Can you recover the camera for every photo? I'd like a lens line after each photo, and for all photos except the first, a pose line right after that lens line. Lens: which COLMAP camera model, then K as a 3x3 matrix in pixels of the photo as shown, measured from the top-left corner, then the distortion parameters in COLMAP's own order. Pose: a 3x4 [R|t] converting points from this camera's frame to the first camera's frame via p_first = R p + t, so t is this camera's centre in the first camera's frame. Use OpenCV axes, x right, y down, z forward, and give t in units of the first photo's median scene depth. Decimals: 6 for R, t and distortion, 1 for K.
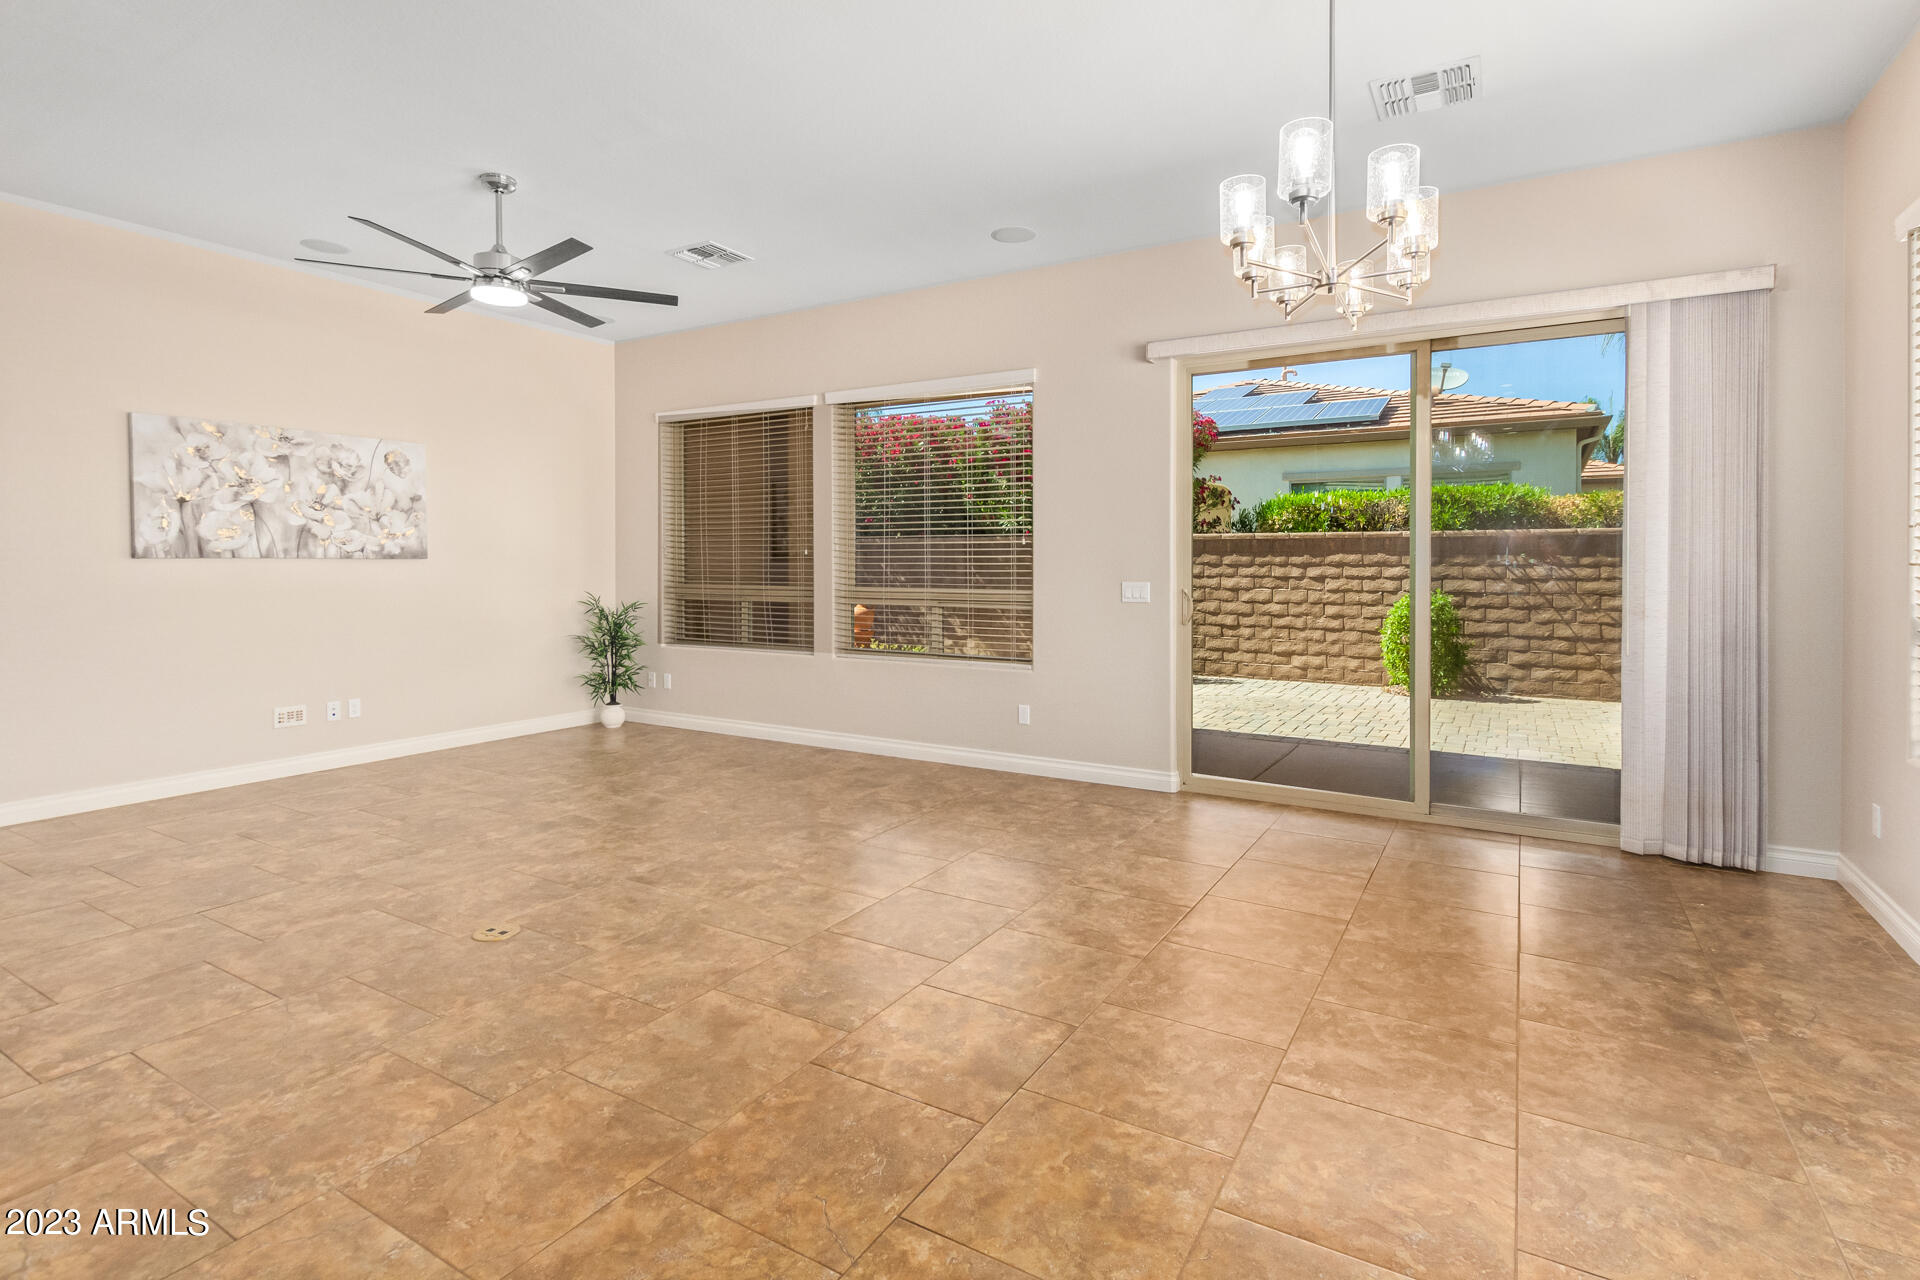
lens RADIAL K [[917.5, 0, 972.2], [0, 917.5, 576.0], [0, 0, 1]] dist [0.009295, -0.003820]
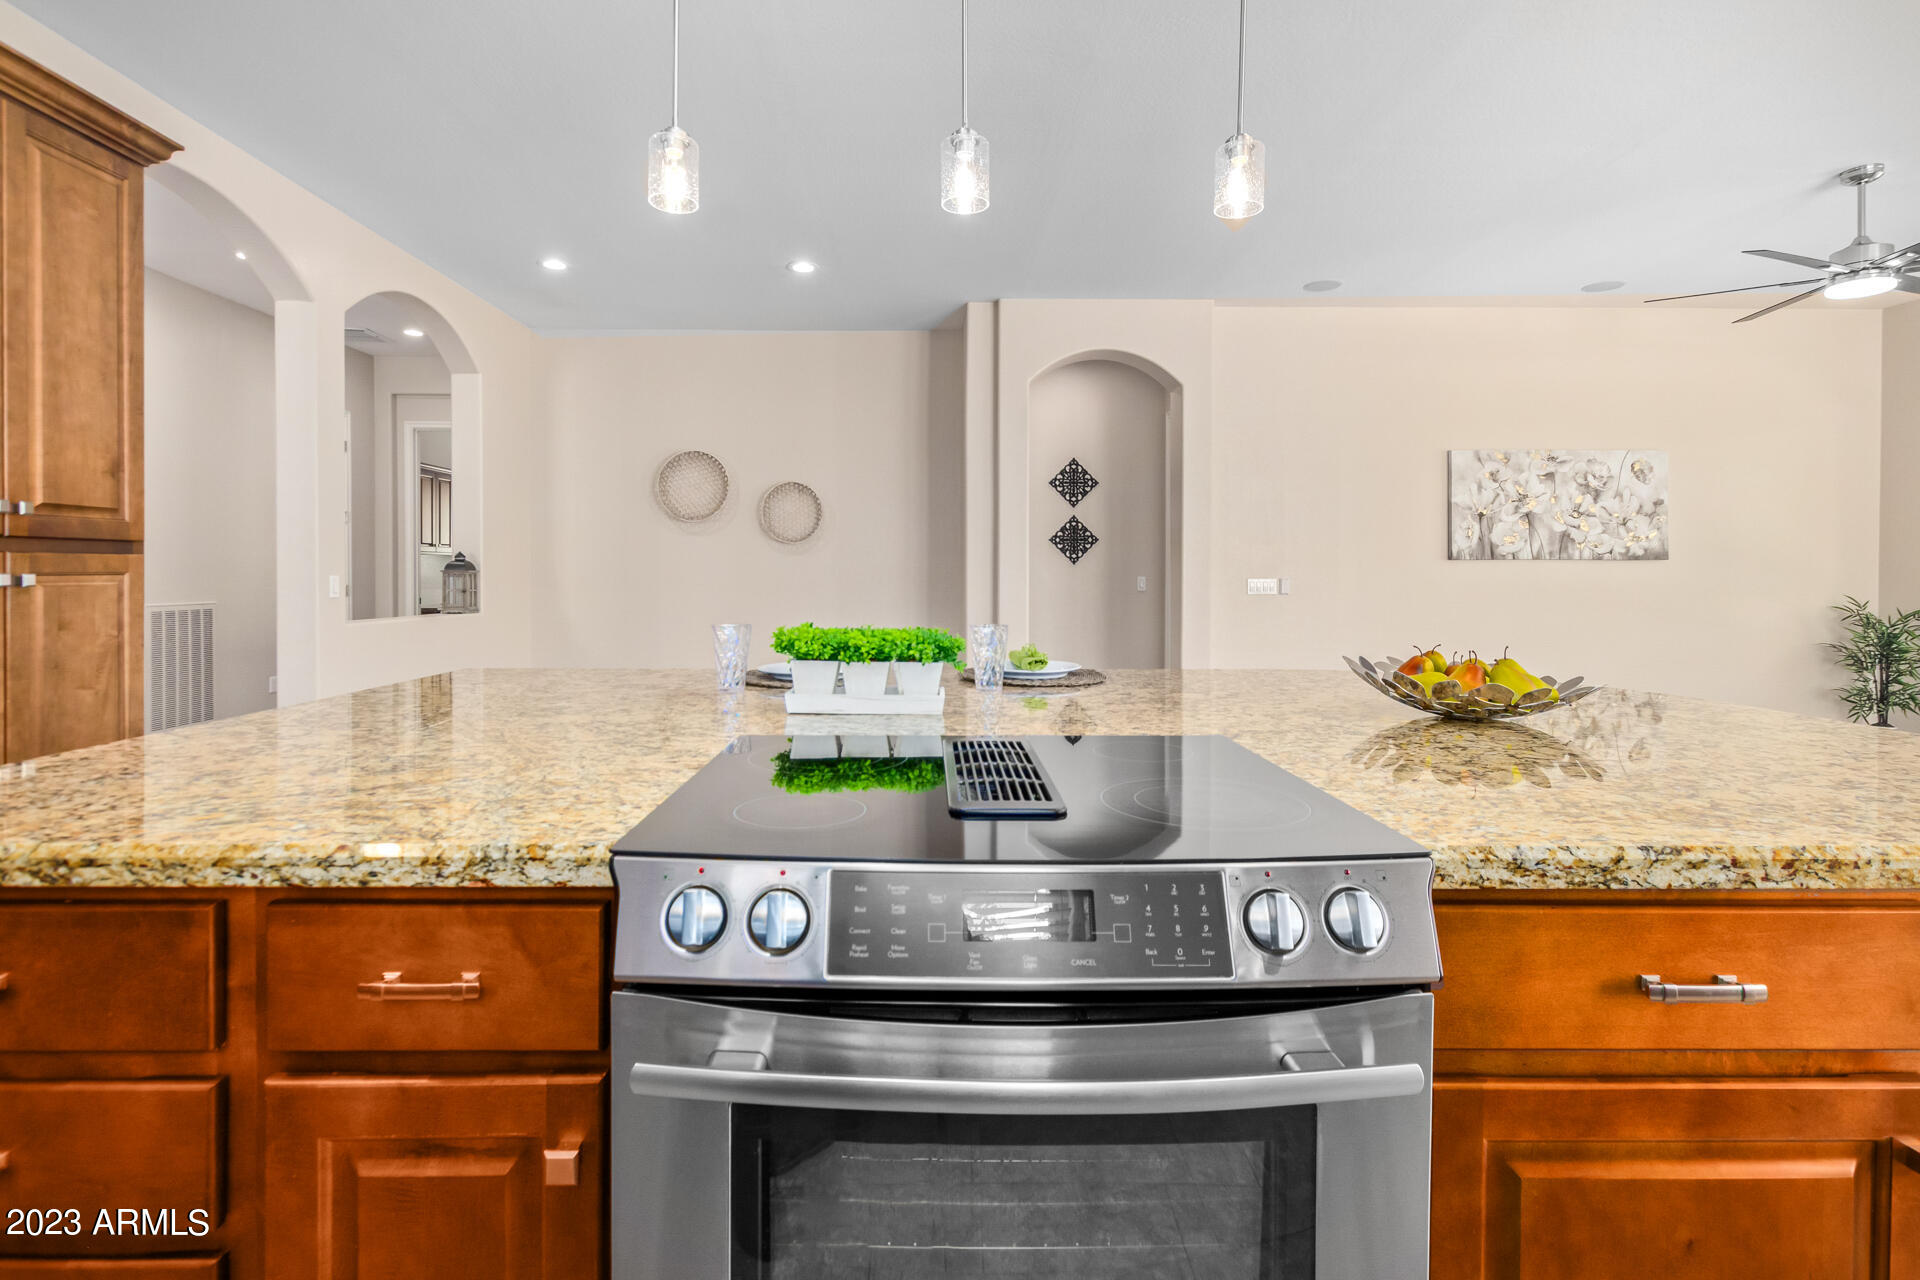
lens RADIAL K [[917.5, 0, 939.1], [0, 917.5, 586.3], [0, 0, 1]] dist [0.009295, -0.003820]
pose [[0.513187, 0.012138, -0.858191, -0.129204], [-0.014365, 0.999881, 0.005552, 0.019511], [0.858156, 0.009478, 0.513301, -0.277236]]
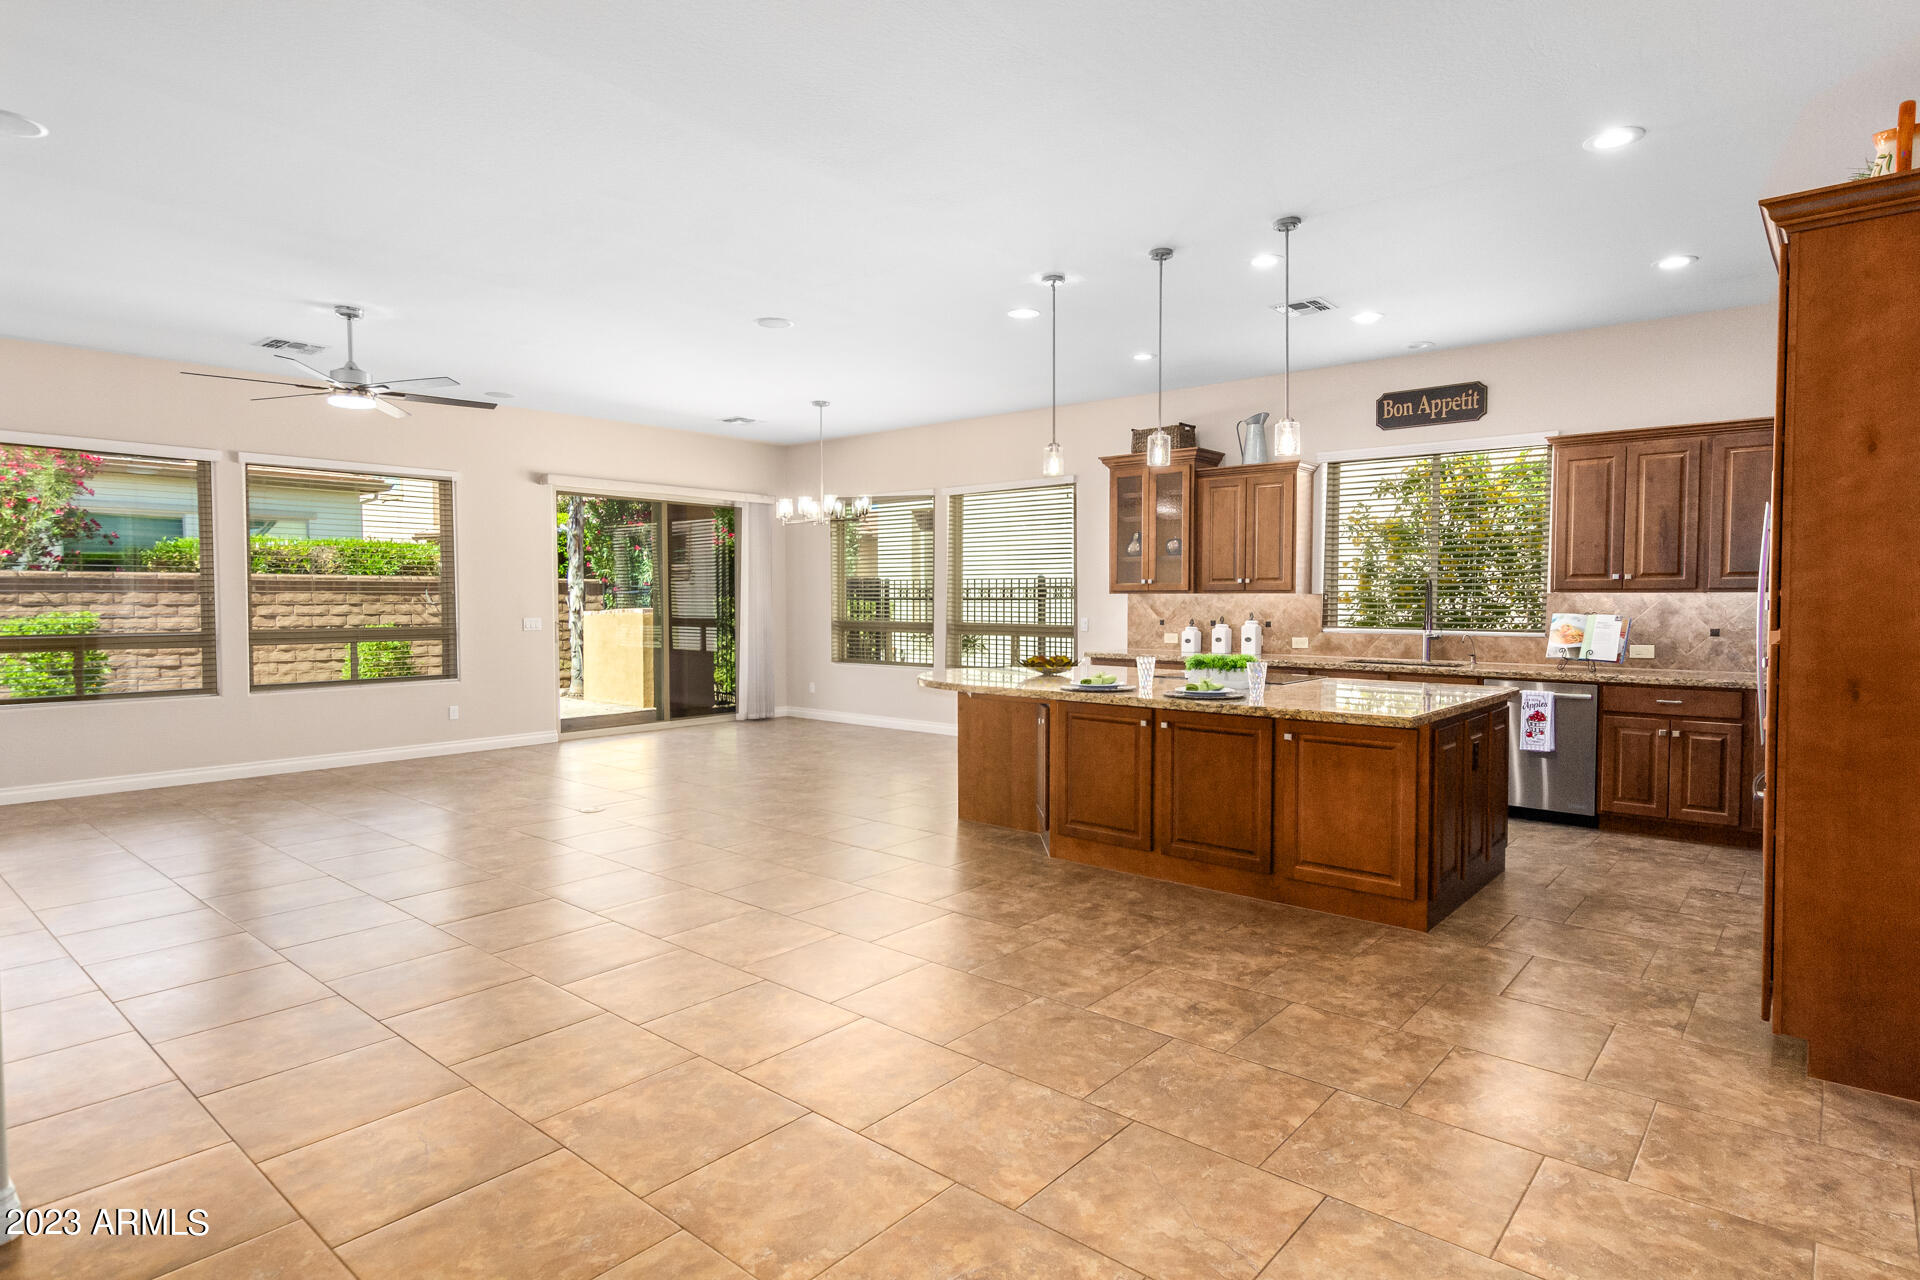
lens RADIAL K [[1039.2, 0, 985.6], [0, 1039.2, 621.2], [0, 0, 1]] dist [0.016248, 0.001443]
pose [[0.153640, -0.026001, 0.987785, -1.411878], [0.013124, 0.999619, 0.024271, -0.019925], [-0.988040, 0.009235, 0.153923, -0.065832]]
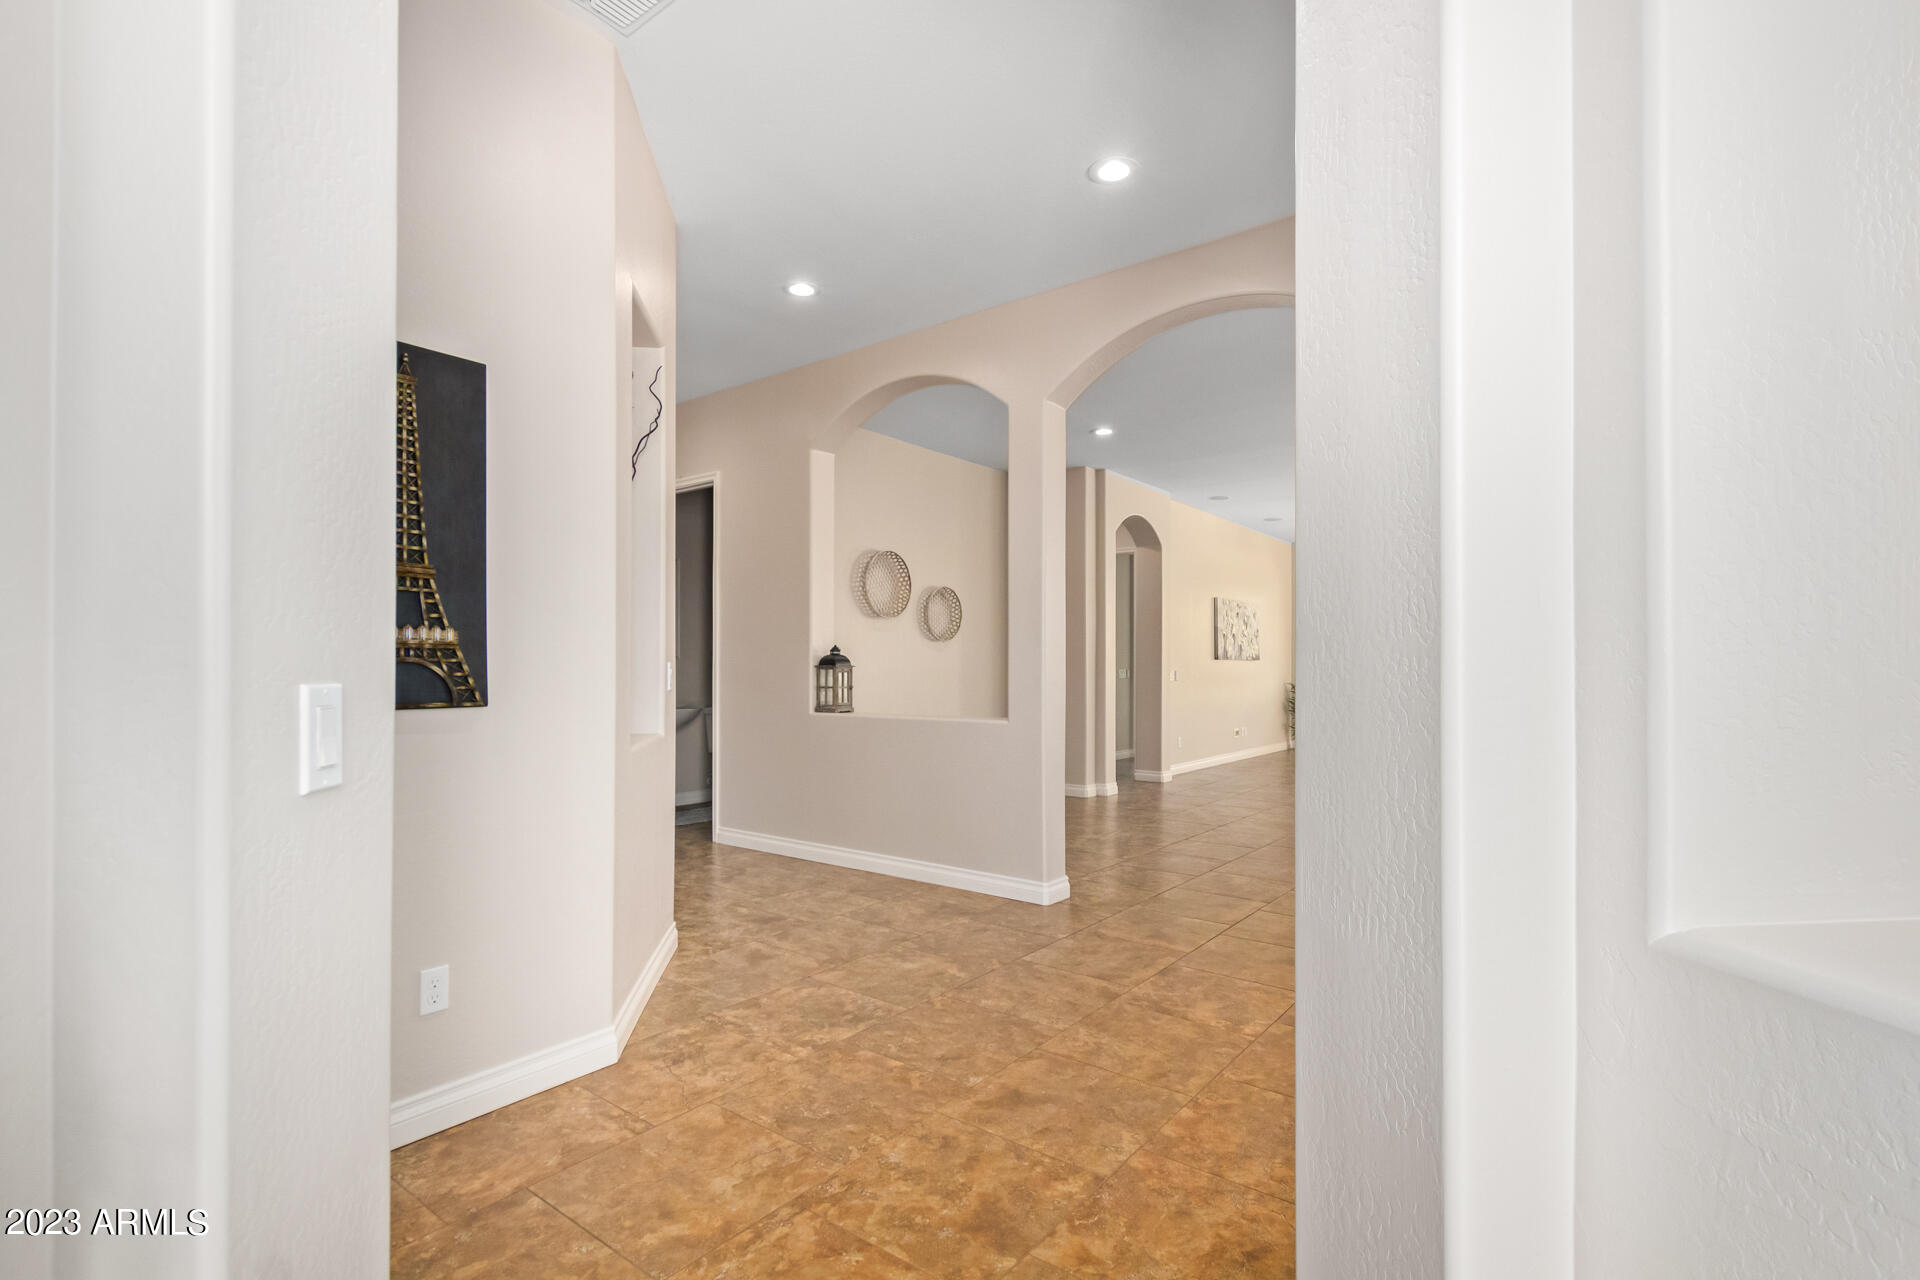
lens RADIAL K [[912.2, 0, 942.3], [0, 912.2, 652.8], [0, 0, 1]] dist [0.004767, 0.000304]
pose [[0.993656, 0.000626, -0.112457, -1.172172], [-0.003881, 0.999580, -0.028729, 0.029387], [0.112392, 0.028983, 0.993241, -1.216898]]
